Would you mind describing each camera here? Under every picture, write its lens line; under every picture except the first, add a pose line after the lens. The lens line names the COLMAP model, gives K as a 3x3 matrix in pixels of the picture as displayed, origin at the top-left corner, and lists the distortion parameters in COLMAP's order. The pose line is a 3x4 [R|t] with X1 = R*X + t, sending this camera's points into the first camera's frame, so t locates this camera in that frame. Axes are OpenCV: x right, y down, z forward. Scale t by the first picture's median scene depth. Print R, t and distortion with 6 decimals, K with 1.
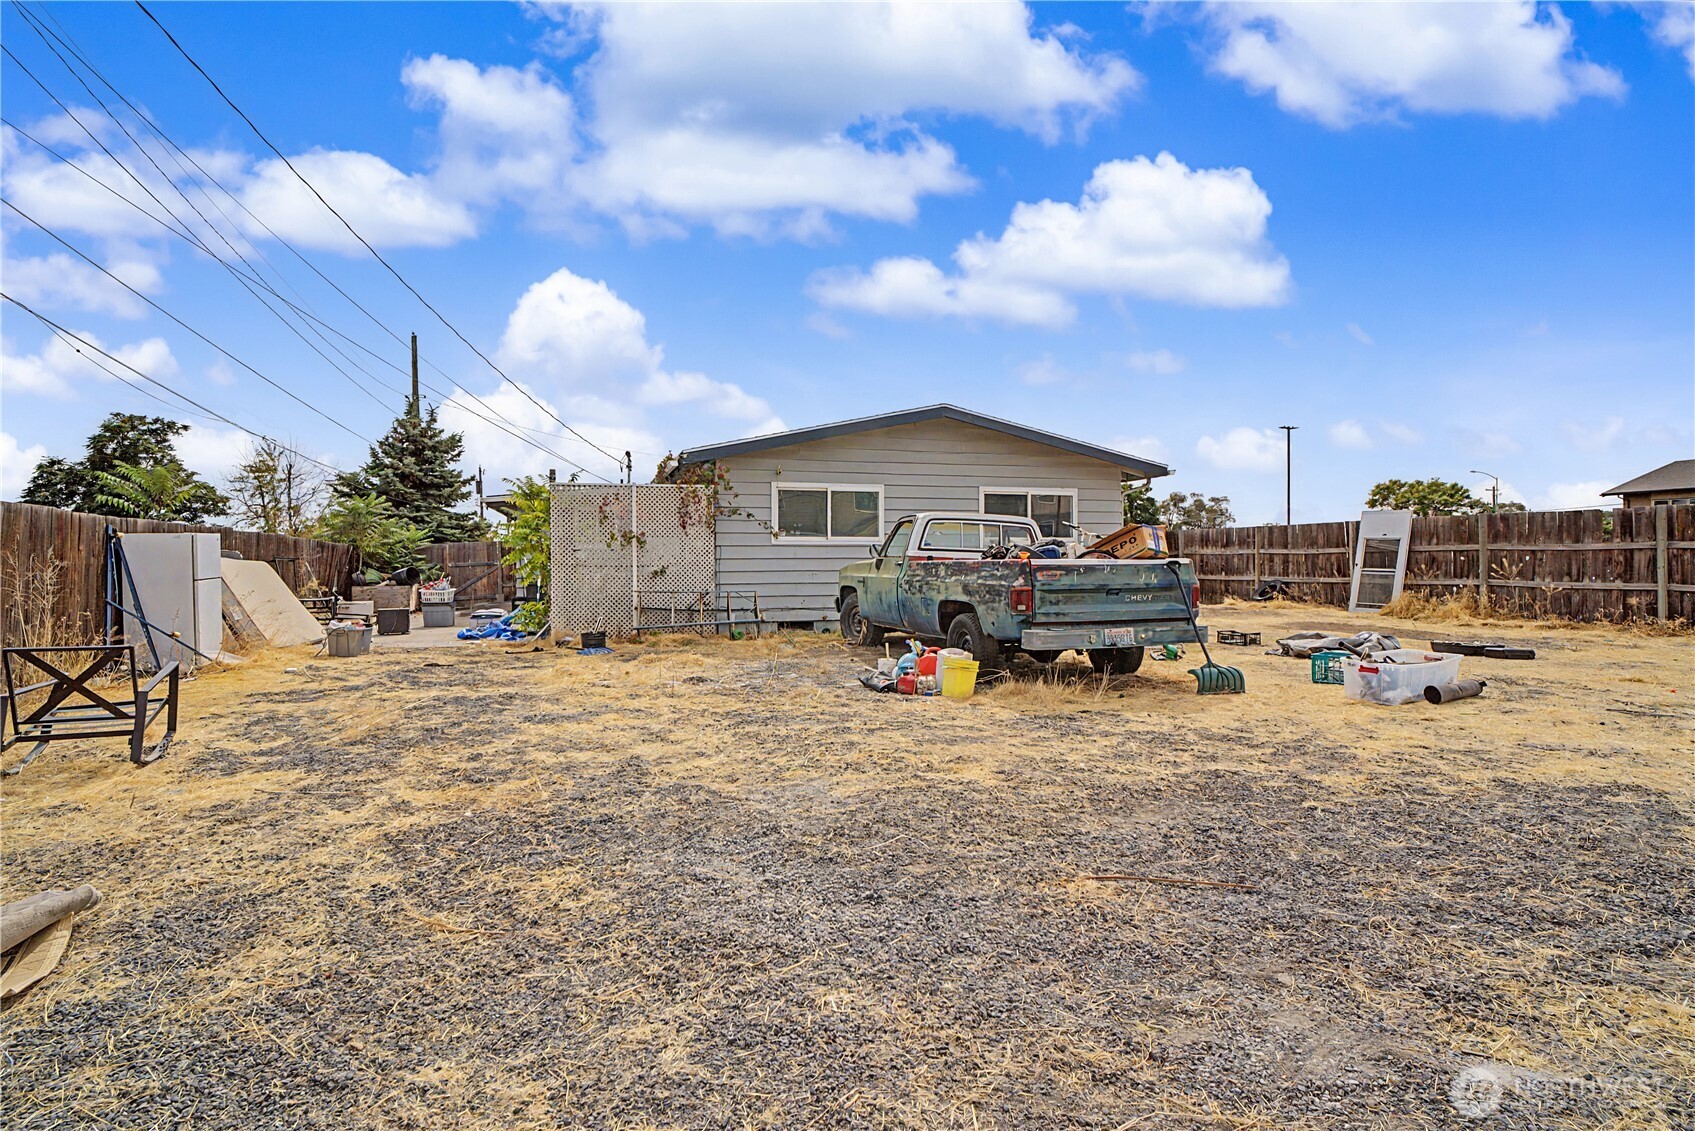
lens RADIAL K [[912.6, 0, 847.5], [0, 912.6, 565.5], [0, 0, 1]] dist [-0.002890, -0.000180]
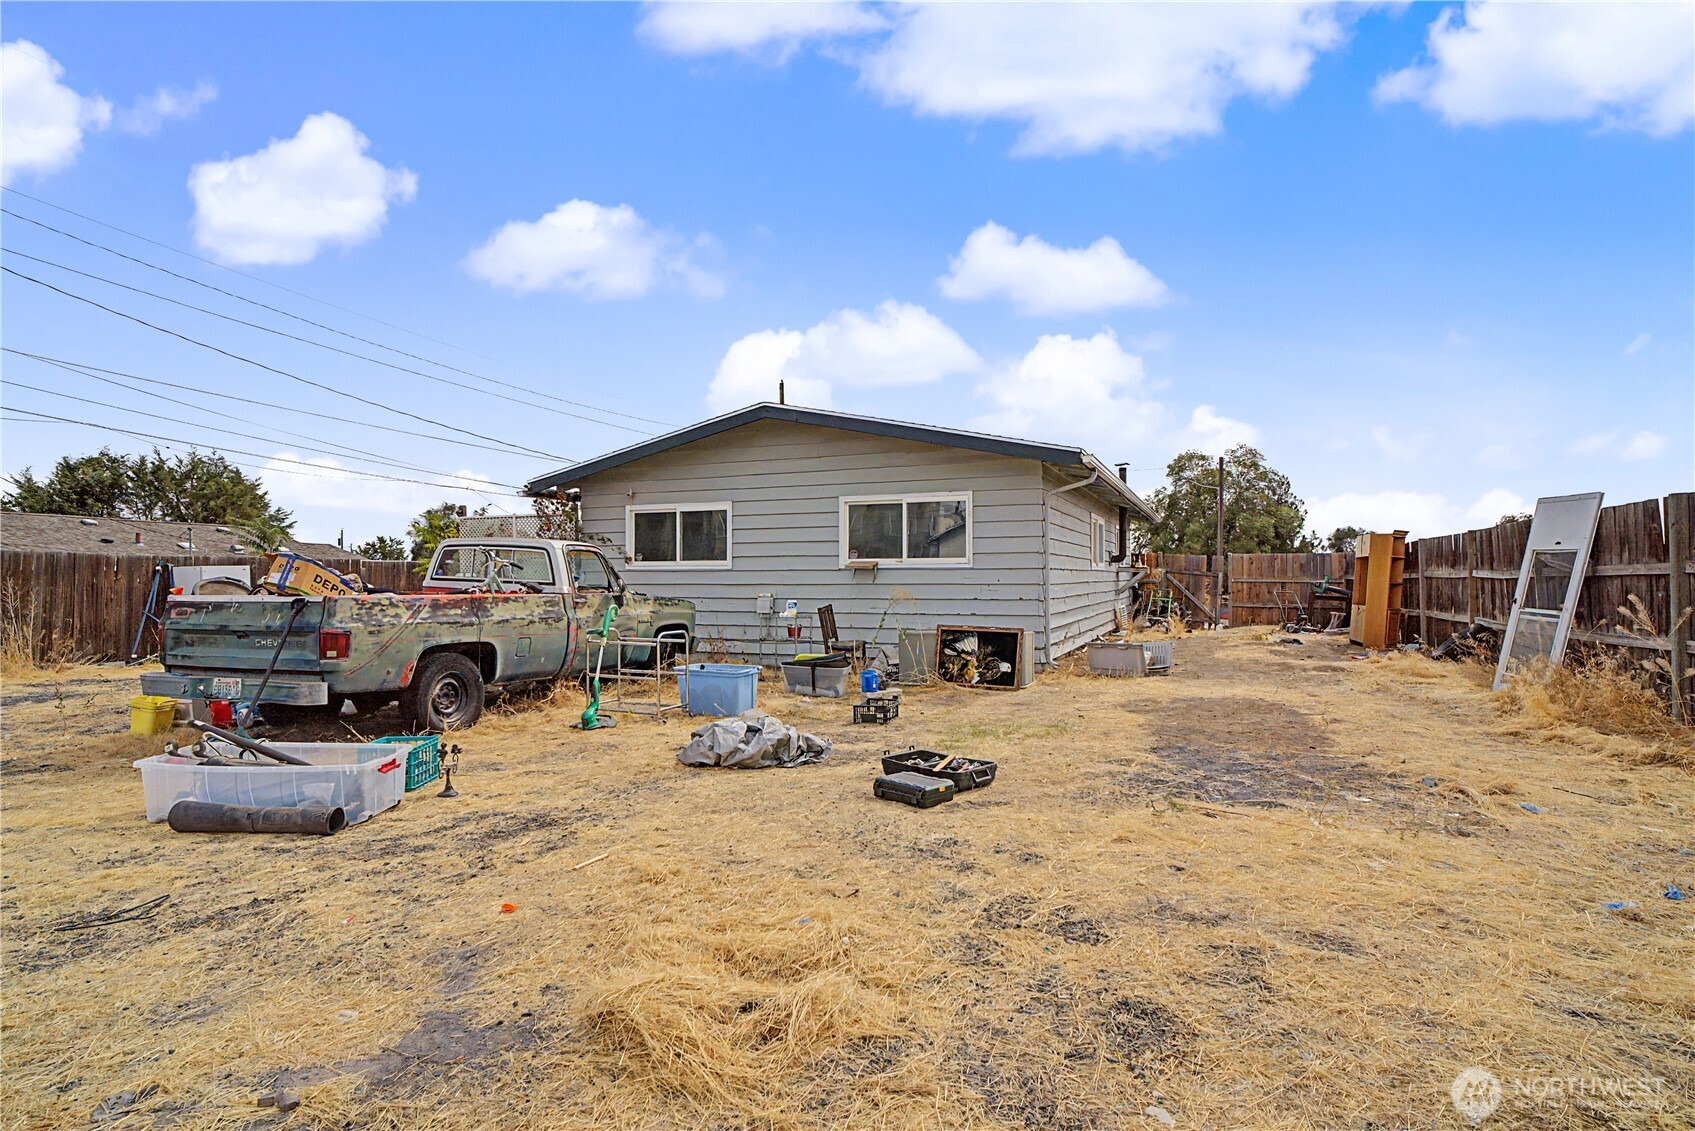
lens RADIAL K [[912.6, 0, 847.5], [0, 912.6, 565.5], [0, 0, 1]] dist [-0.002890, -0.000180]
pose [[0.759810, -0.006555, -0.650112, 0.712899], [-0.004270, 0.999877, -0.015072, -0.013787], [0.650131, 0.014228, 0.759689, 0.407337]]
